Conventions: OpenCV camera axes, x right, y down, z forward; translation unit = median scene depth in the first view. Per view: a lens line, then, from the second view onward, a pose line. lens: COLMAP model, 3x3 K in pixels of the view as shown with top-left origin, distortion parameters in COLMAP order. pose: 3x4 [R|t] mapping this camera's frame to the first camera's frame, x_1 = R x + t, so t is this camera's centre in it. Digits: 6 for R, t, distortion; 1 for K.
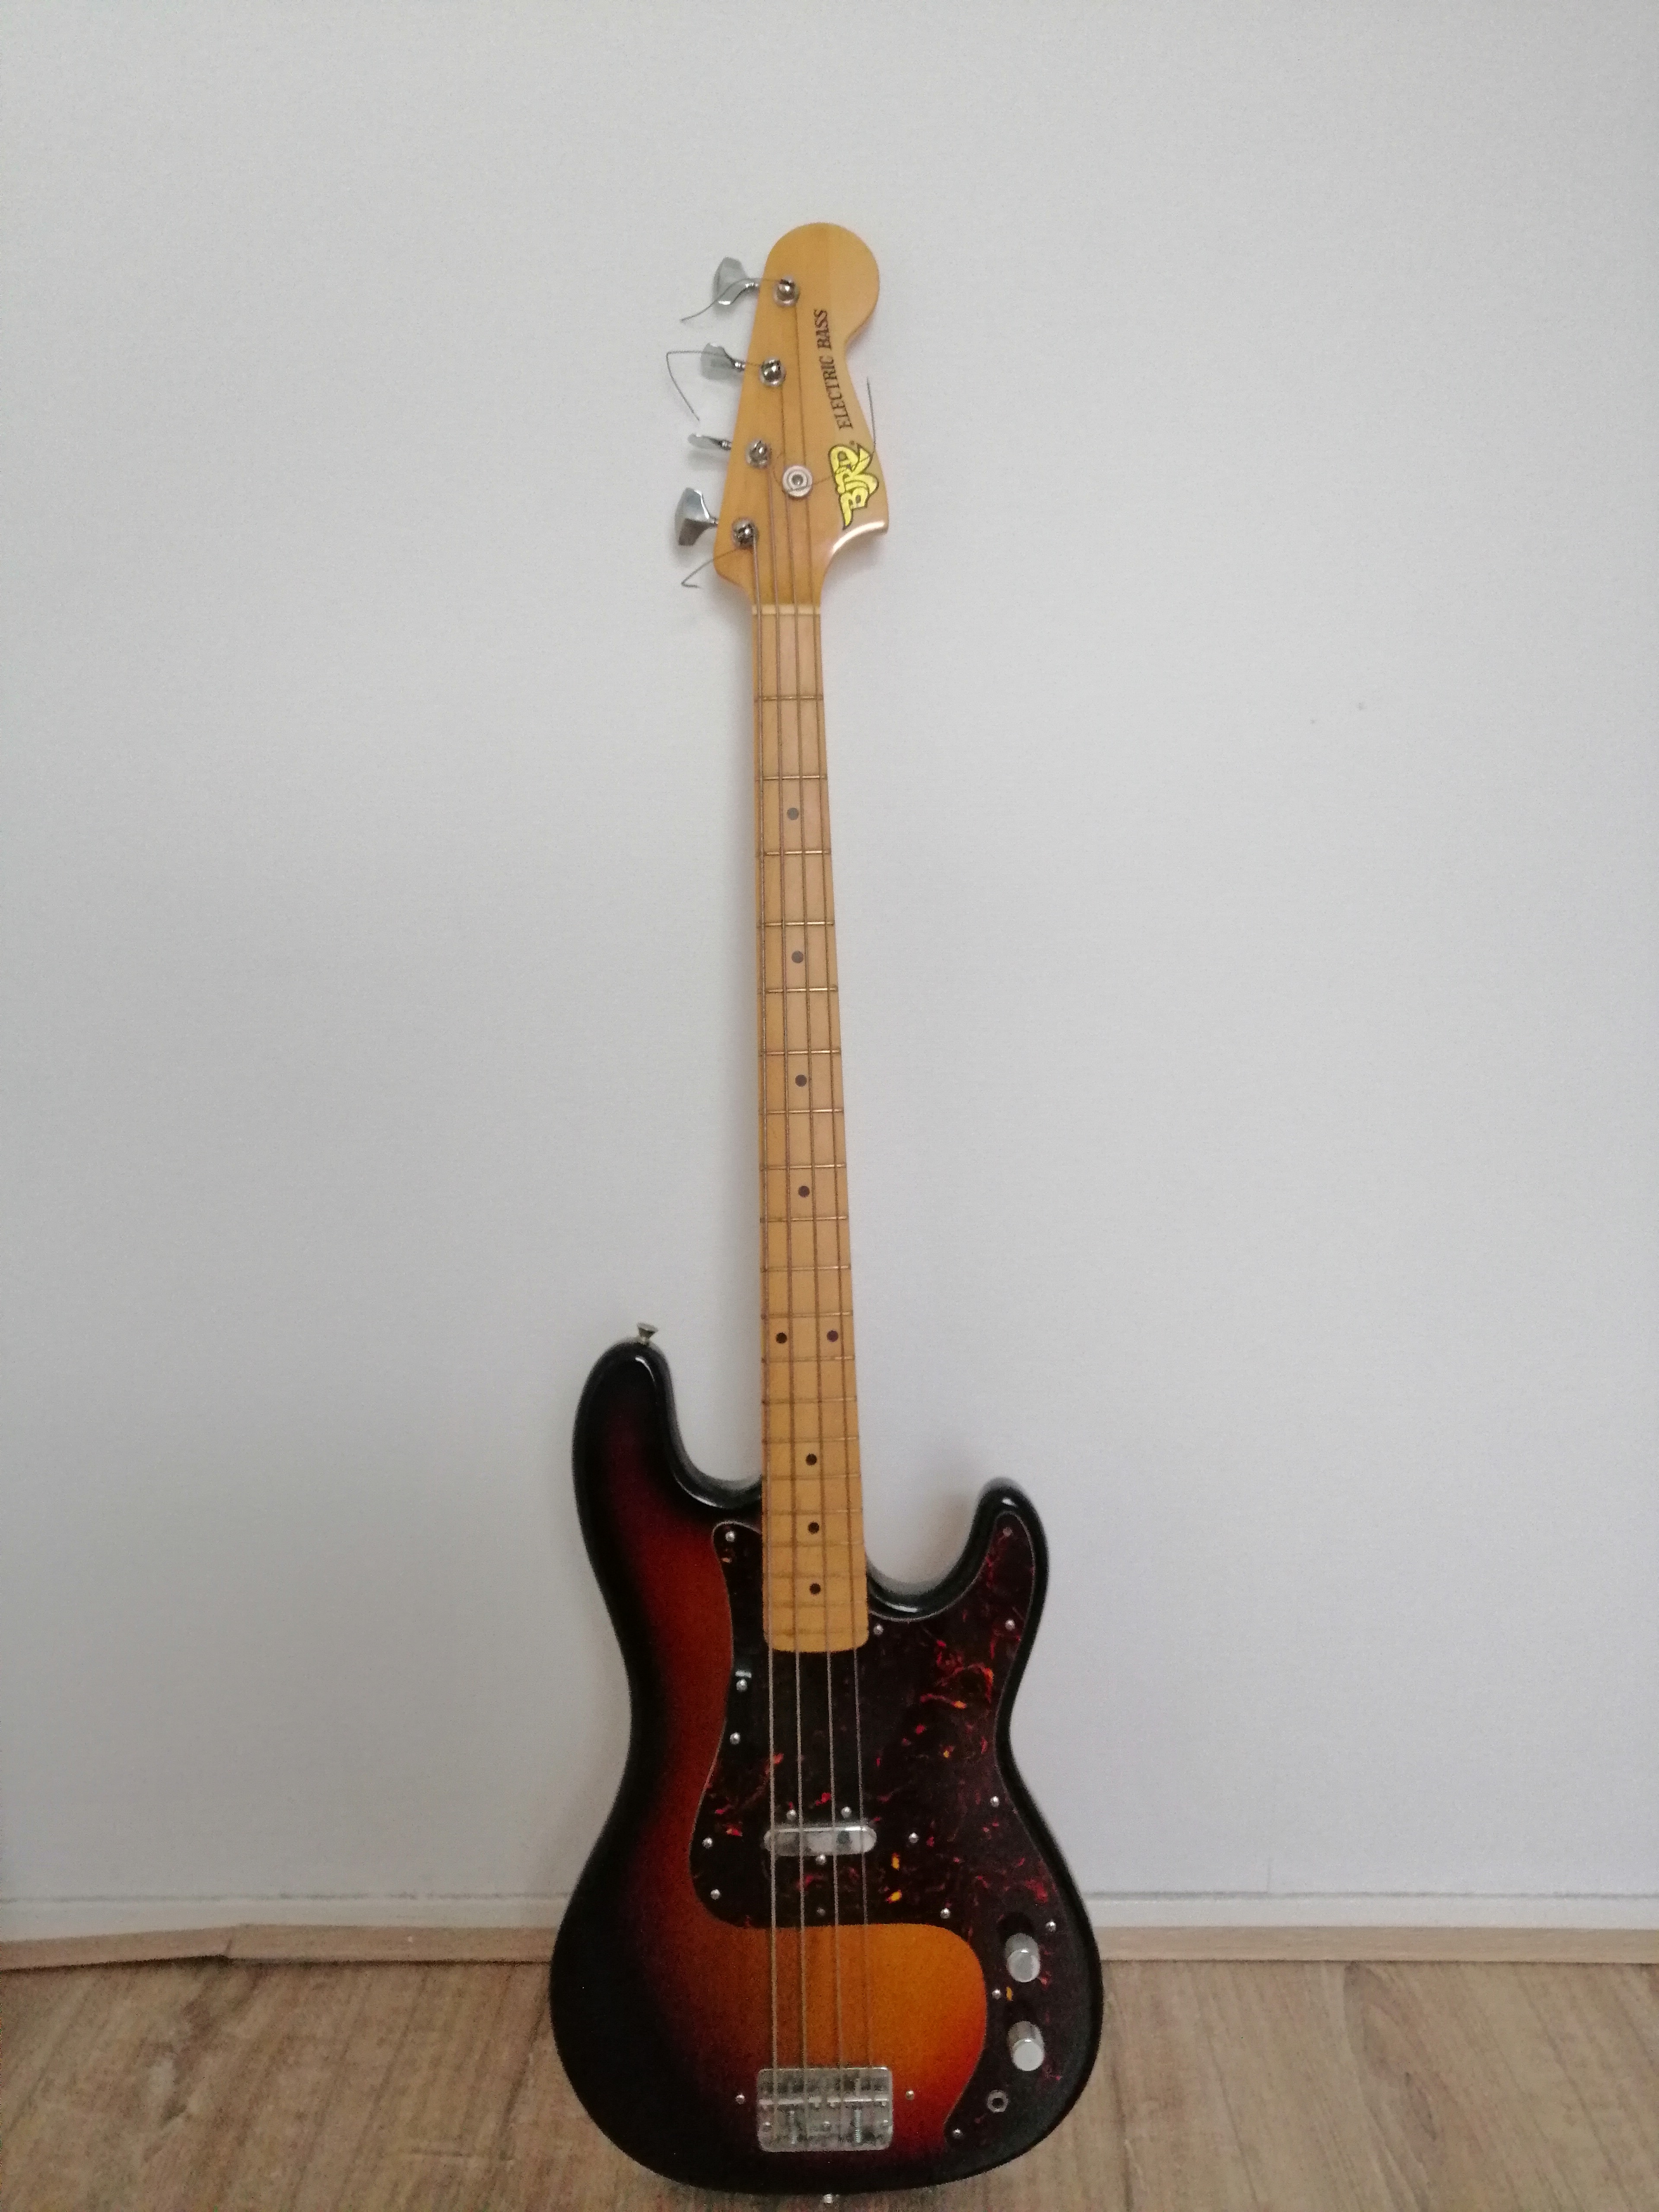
lens RADIAL K [[1778.7, 0, 831.5], [0, 1778.7, 1102.8], [0, 0, 1]] dist [0.003021, 0.034755]
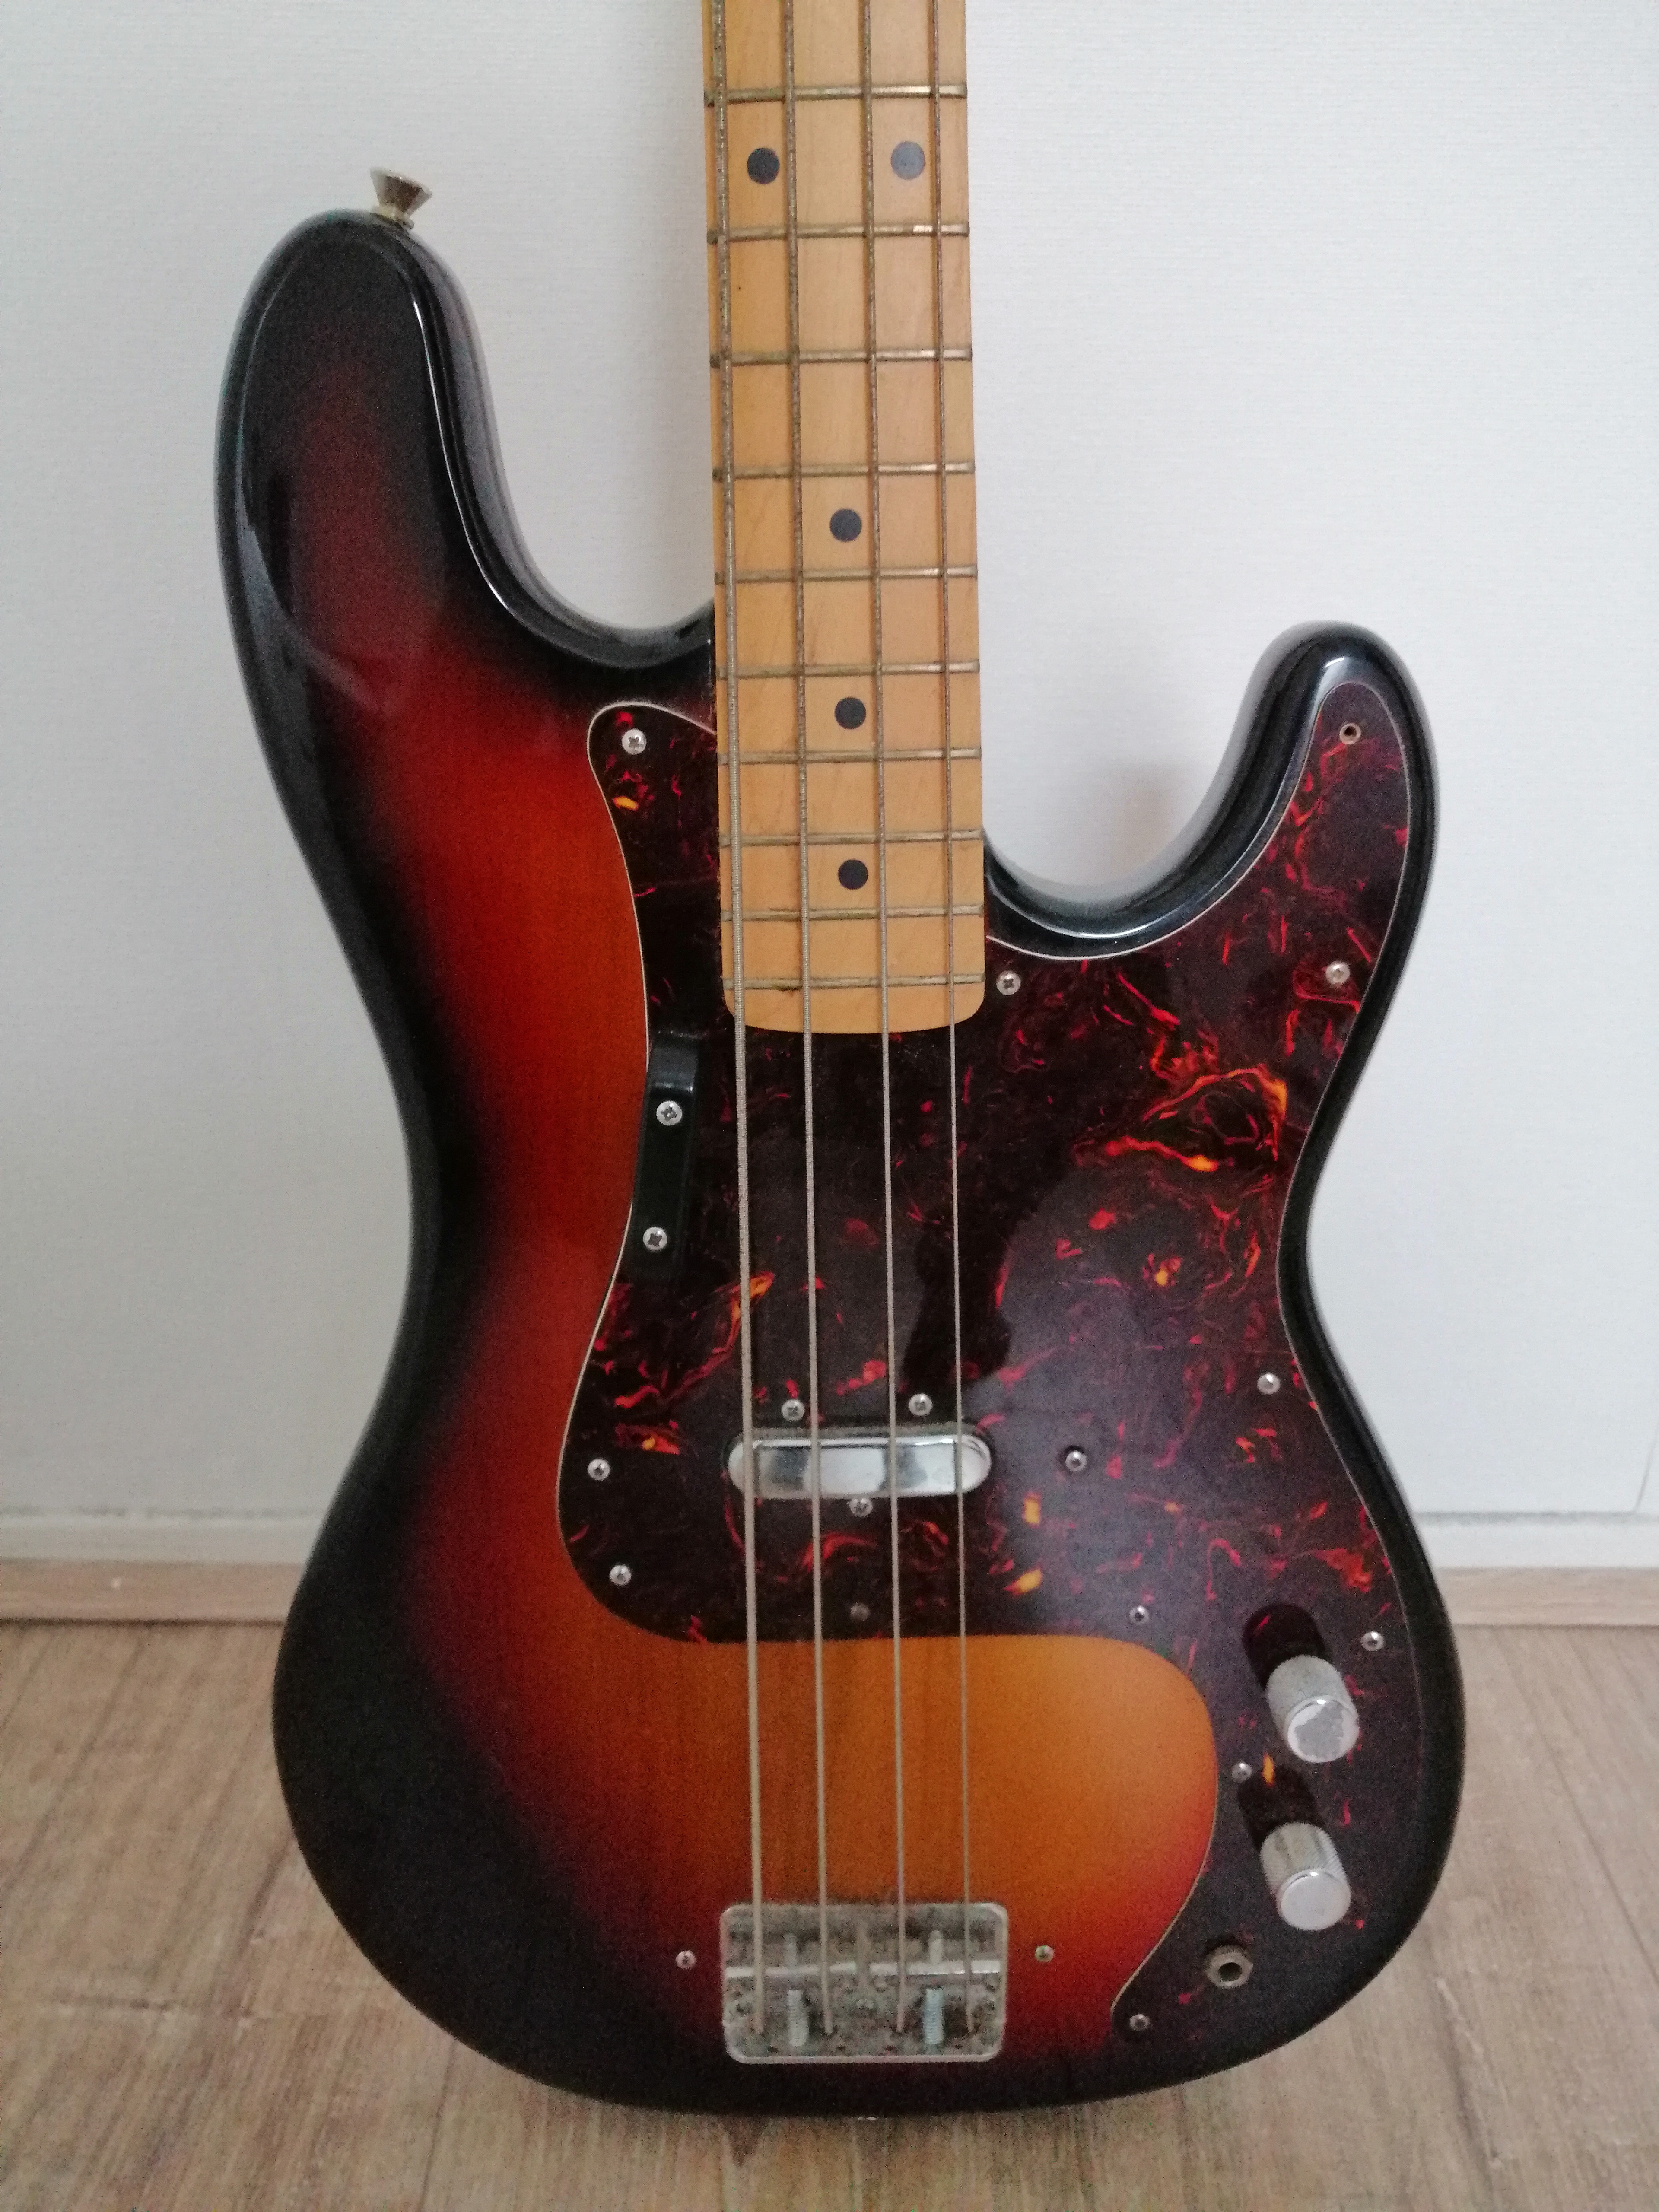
lens RADIAL K [[1778.7, 0, 826.3], [0, 1778.7, 1109.3], [0, 0, 1]] dist [0.003021, 0.034755]
pose [[0.999990, 0.004429, -0.000650, -0.014395], [-0.004126, 0.968303, 0.249744, 0.223122], [0.001735, -0.249739, 0.968312, 0.603888]]
